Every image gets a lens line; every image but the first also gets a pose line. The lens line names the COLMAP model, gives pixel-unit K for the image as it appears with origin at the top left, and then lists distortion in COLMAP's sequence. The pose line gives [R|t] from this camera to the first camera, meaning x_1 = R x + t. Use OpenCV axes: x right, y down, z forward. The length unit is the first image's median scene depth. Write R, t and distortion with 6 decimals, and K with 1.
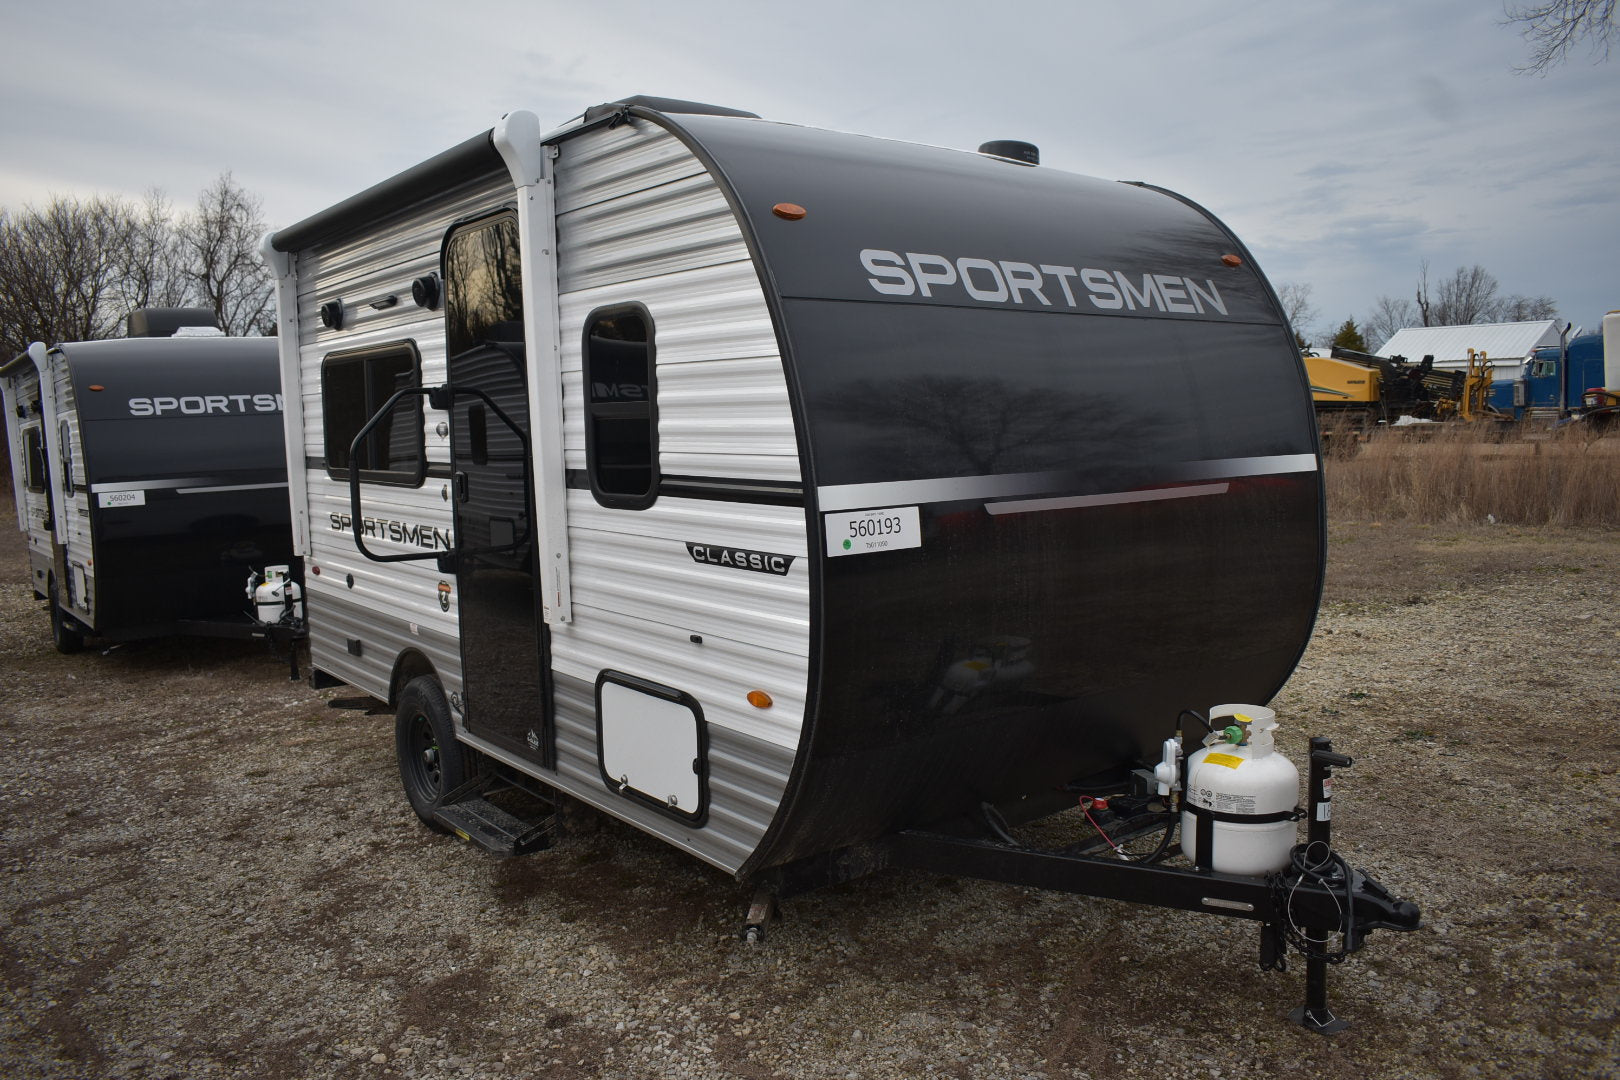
lens RADIAL K [[1259.7, 0, 797.1], [0, 1259.7, 533.2], [0, 0, 1]] dist [-0.095216, 0.013373]
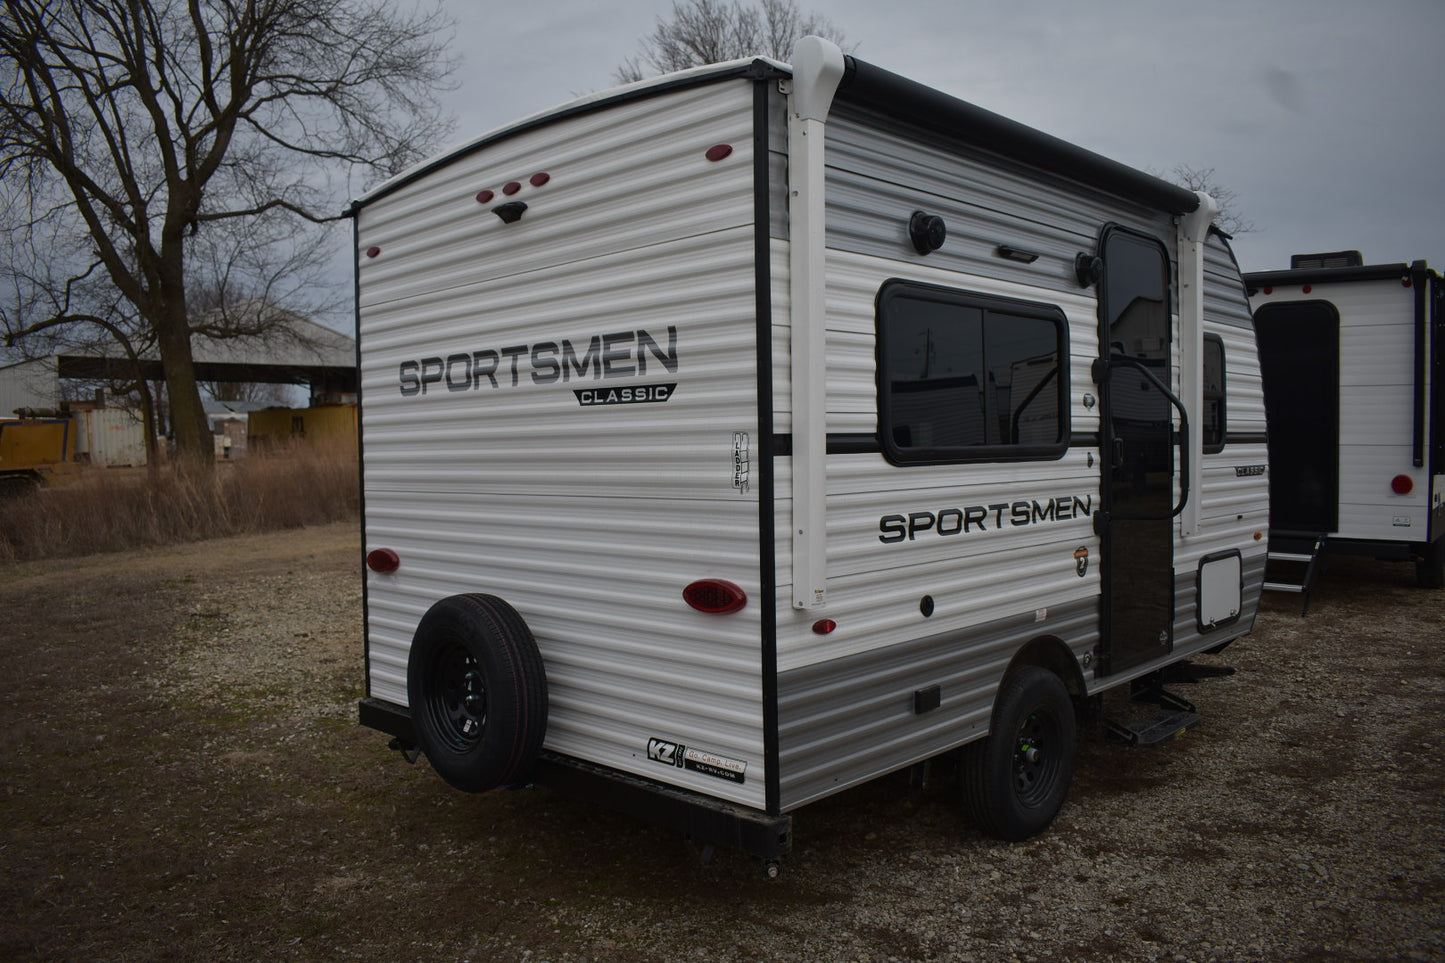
lens RADIAL K [[1123.6, 0, 711.0], [0, 1123.6, 475.4], [0, 0, 1]] dist [-0.095216, 0.013373]
pose [[-0.132057, -0.001789, 0.991241, -1.355725], [0.116929, 0.992988, 0.017370, -0.084762], [-0.984321, 0.118198, -0.130922, 1.664201]]
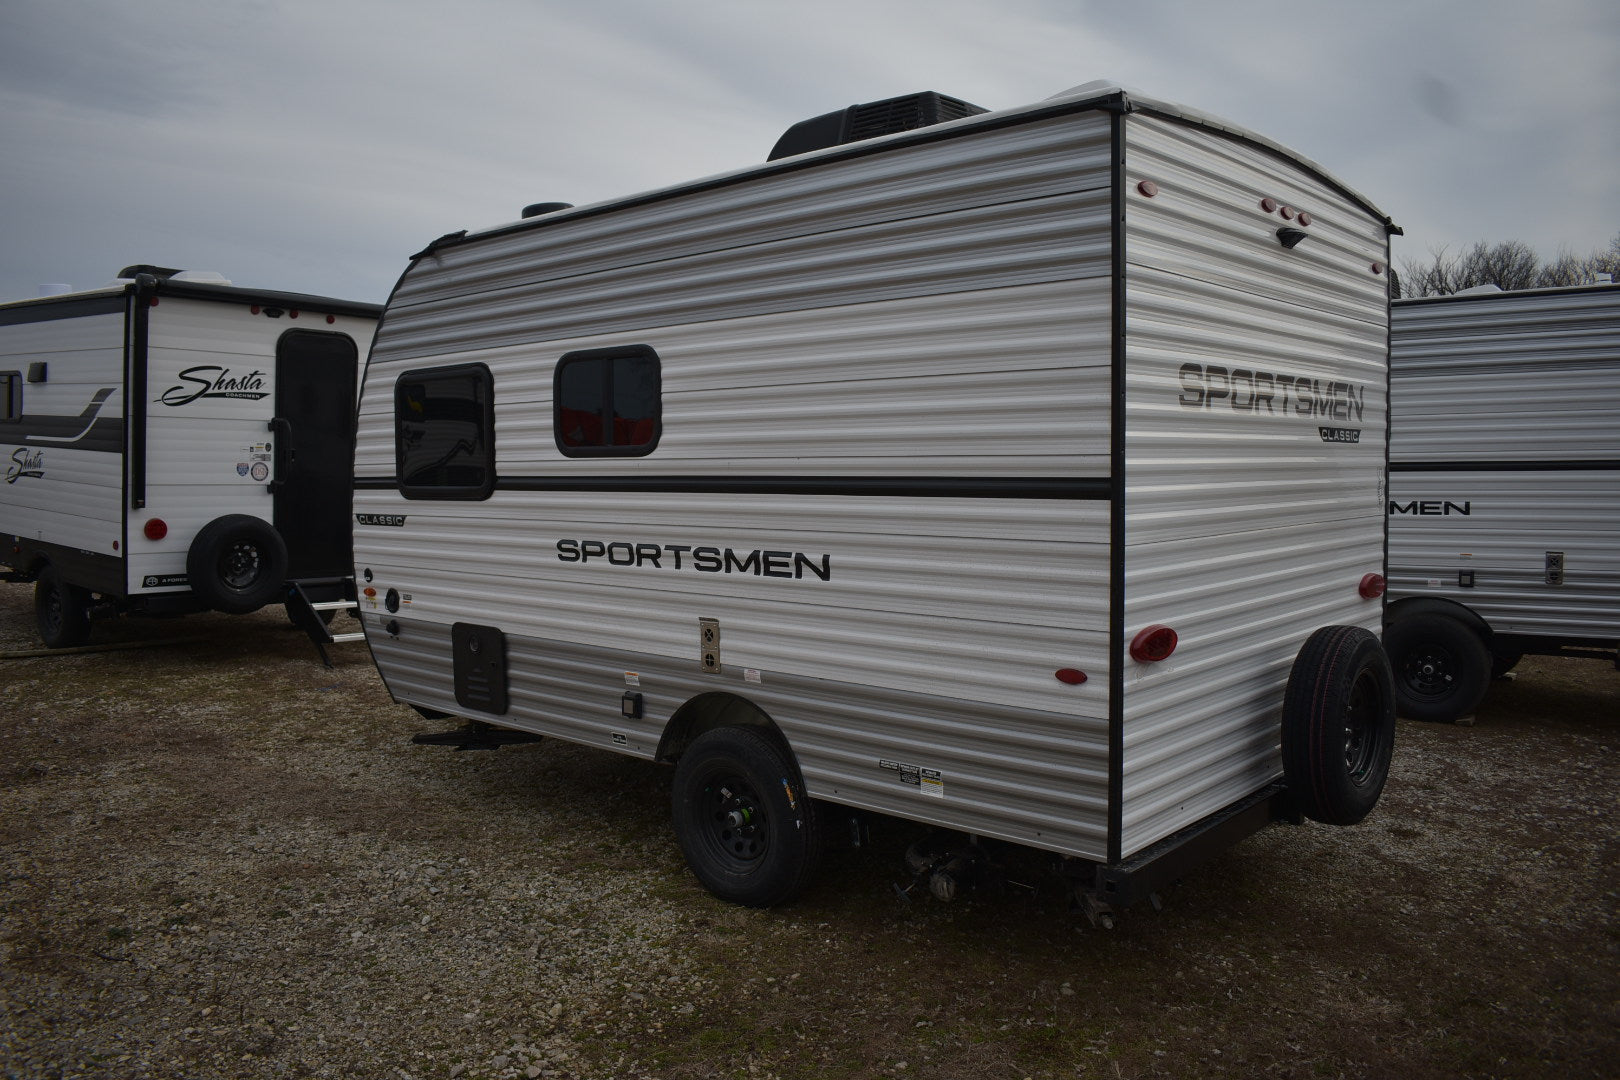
lens RADIAL K [[1259.7, 0, 797.1], [0, 1259.7, 533.2], [0, 0, 1]] dist [-0.095216, 0.013373]
pose [[-0.984640, 0.038541, -0.170292, 0.185538], [0.011794, 0.987787, 0.155360, -0.231565], [0.174200, 0.150965, -0.973069, 2.639451]]
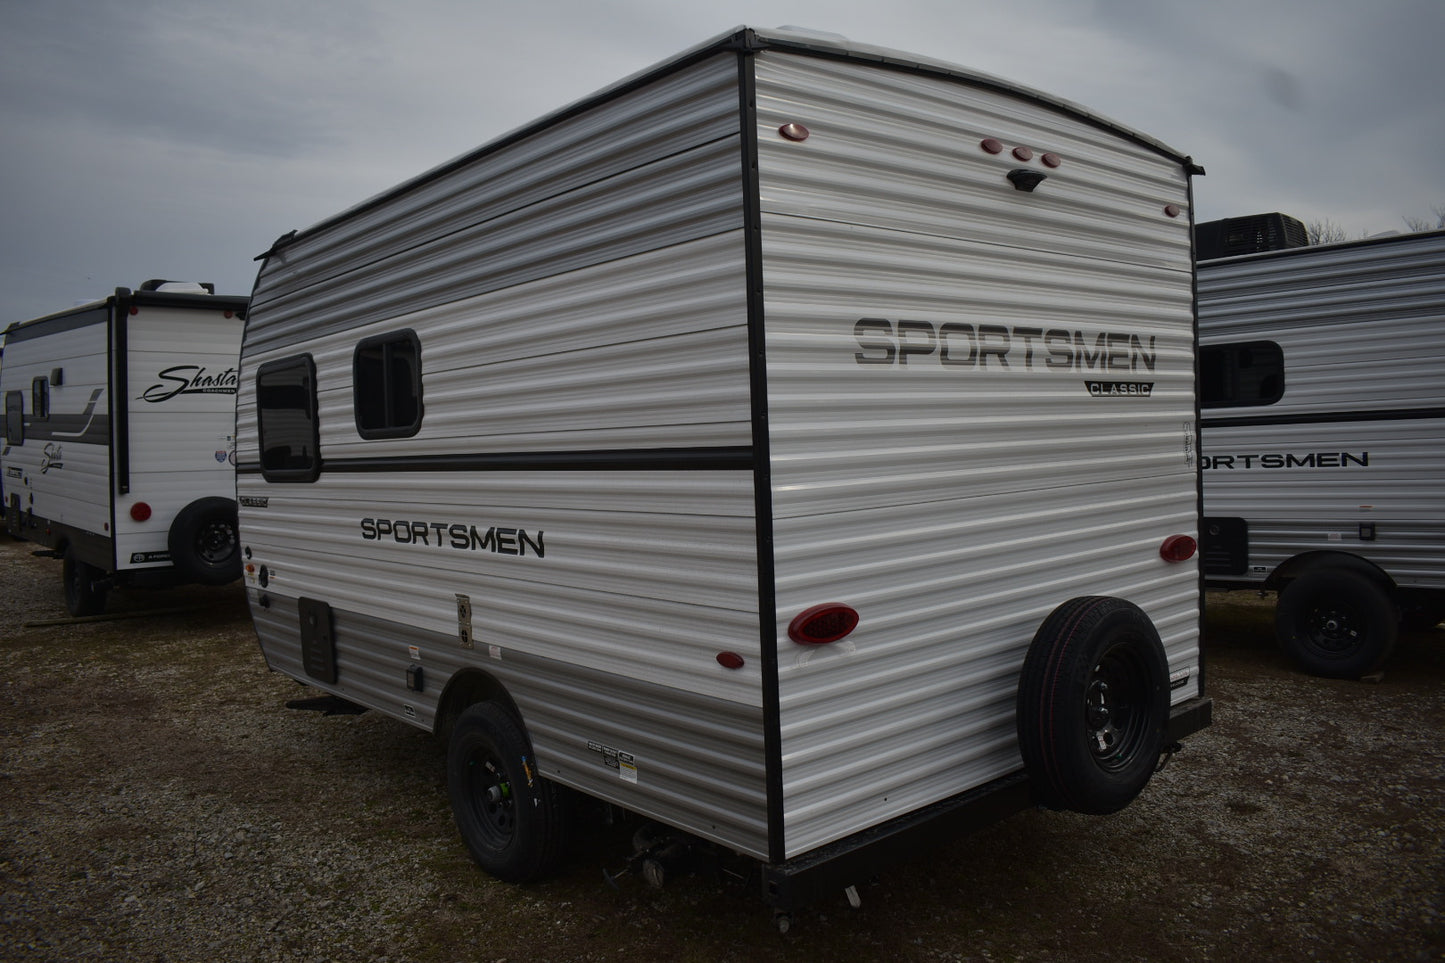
lens RADIAL K [[1123.6, 0, 711.0], [0, 1123.6, 475.4], [0, 0, 1]] dist [-0.095216, 0.013373]
pose [[-0.997174, 0.063143, -0.040715, -0.106842], [0.057274, 0.989596, 0.131979, -0.210721], [0.048625, 0.129274, -0.990416, 2.544249]]
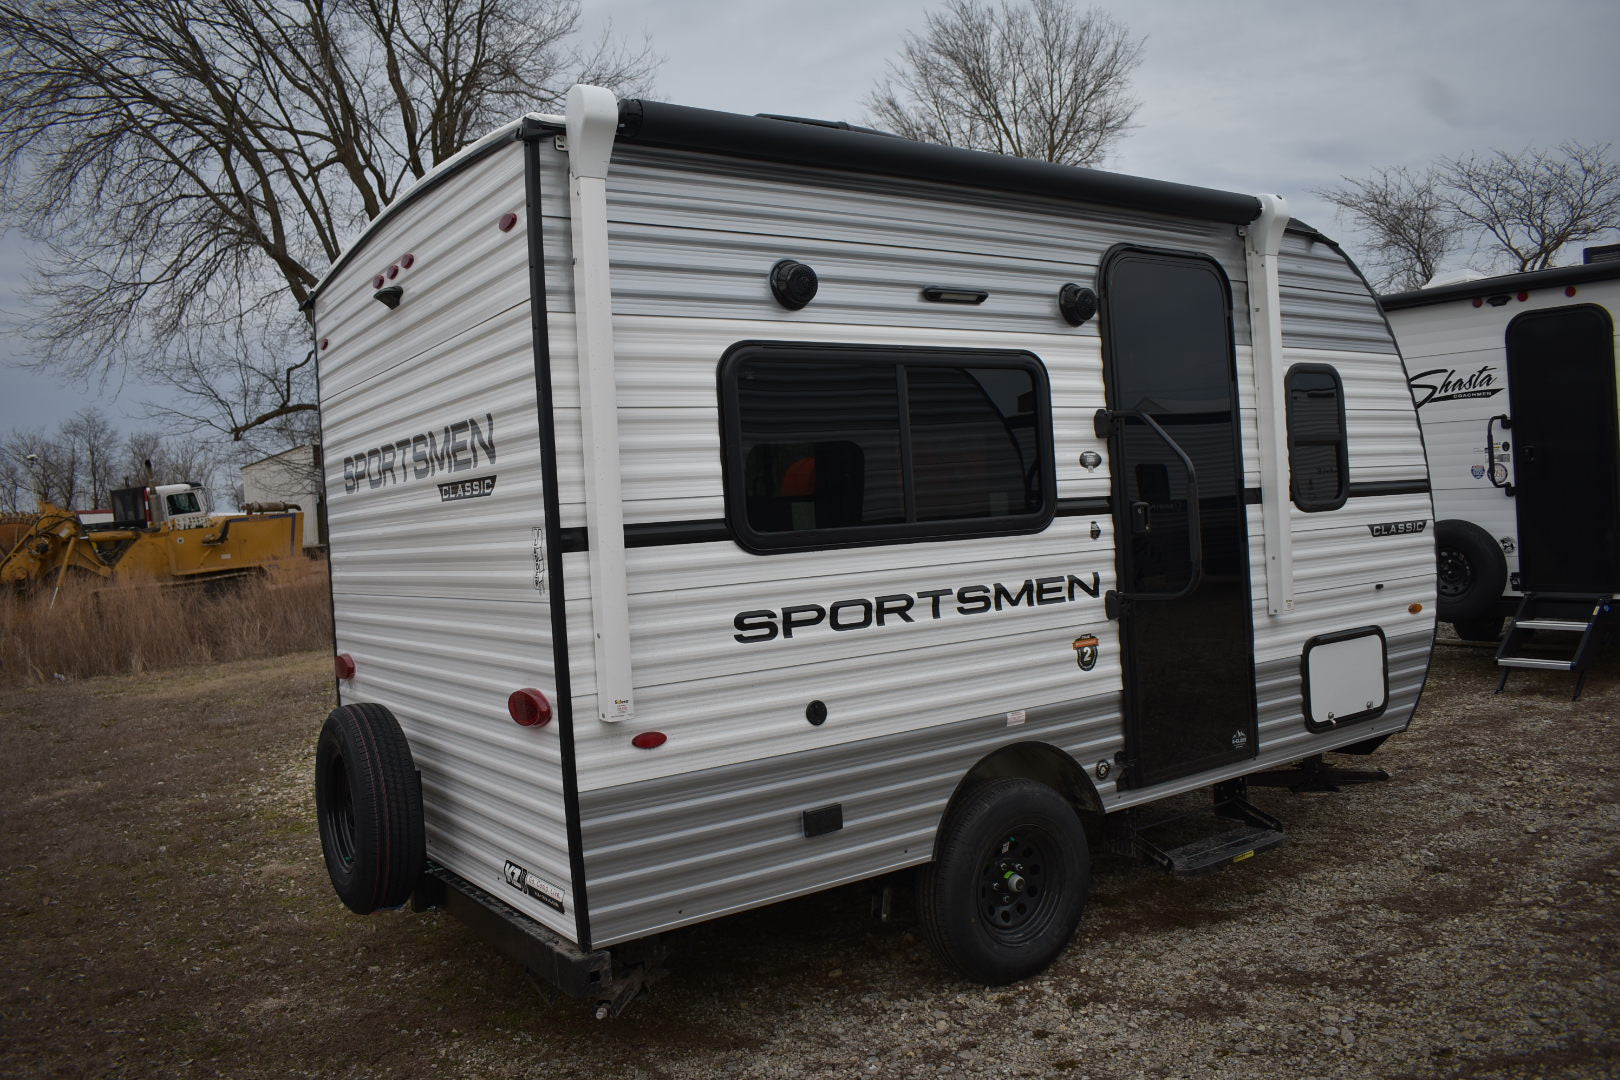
lens RADIAL K [[1259.7, 0, 797.1], [0, 1259.7, 533.2], [0, 0, 1]] dist [-0.095216, 0.013373]
pose [[0.062607, 0.008318, 0.998004, -1.365031], [0.157638, 0.987331, -0.018118, -0.055119], [-0.985510, 0.158458, 0.060502, 1.332972]]
